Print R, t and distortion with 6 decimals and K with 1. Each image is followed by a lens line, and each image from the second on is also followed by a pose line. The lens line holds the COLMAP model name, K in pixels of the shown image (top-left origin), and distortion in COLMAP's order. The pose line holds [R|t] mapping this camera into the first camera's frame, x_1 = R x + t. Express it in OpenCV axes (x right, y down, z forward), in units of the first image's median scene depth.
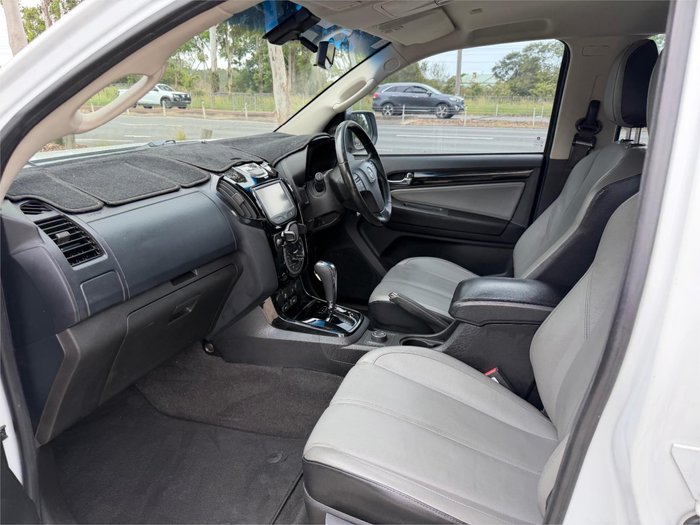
lens RADIAL K [[496.9, 0, 347.8], [0, 496.9, 263.4], [0, 0, 1]] dist [0.015865, -0.024644]
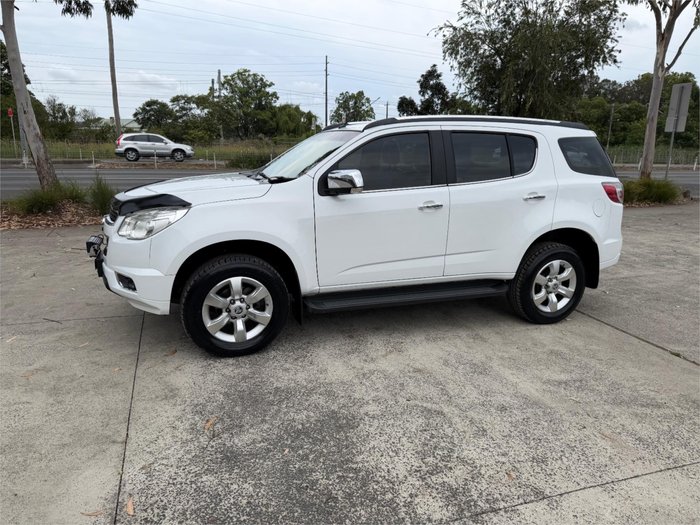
lens RADIAL K [[493.3, 0, 344.3], [0, 493.3, 261.7], [0, 0, 1]] dist [0.040841, -0.057651]
pose [[0.780500, -0.140057, 0.609264, -0.052854], [0.191218, 0.981356, -0.019367, 0.011600], [-0.595193, 0.131619, 0.792731, -0.038282]]
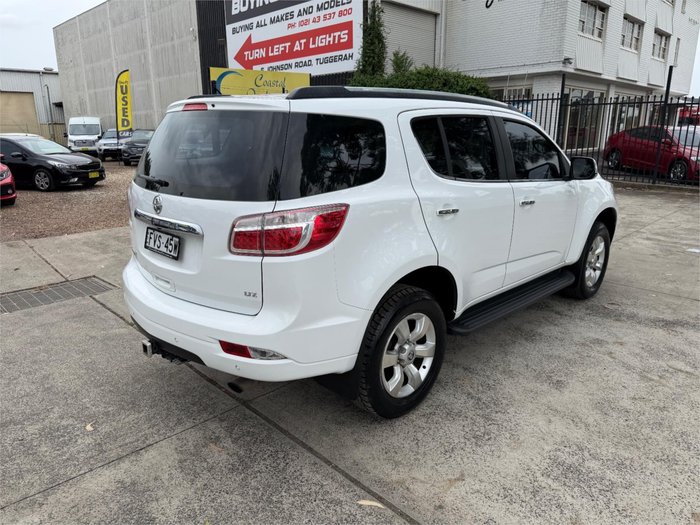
lens RADIAL K [[496.9, 0, 344.3], [0, 496.9, 263.2], [0, 0, 1]] dist [0.015865, -0.024644]
pose [[-0.452529, 0.217554, -0.864805, 0.087689], [-0.299009, 0.876625, 0.376991, -0.016981], [0.840125, 0.429184, -0.331648, 0.048152]]
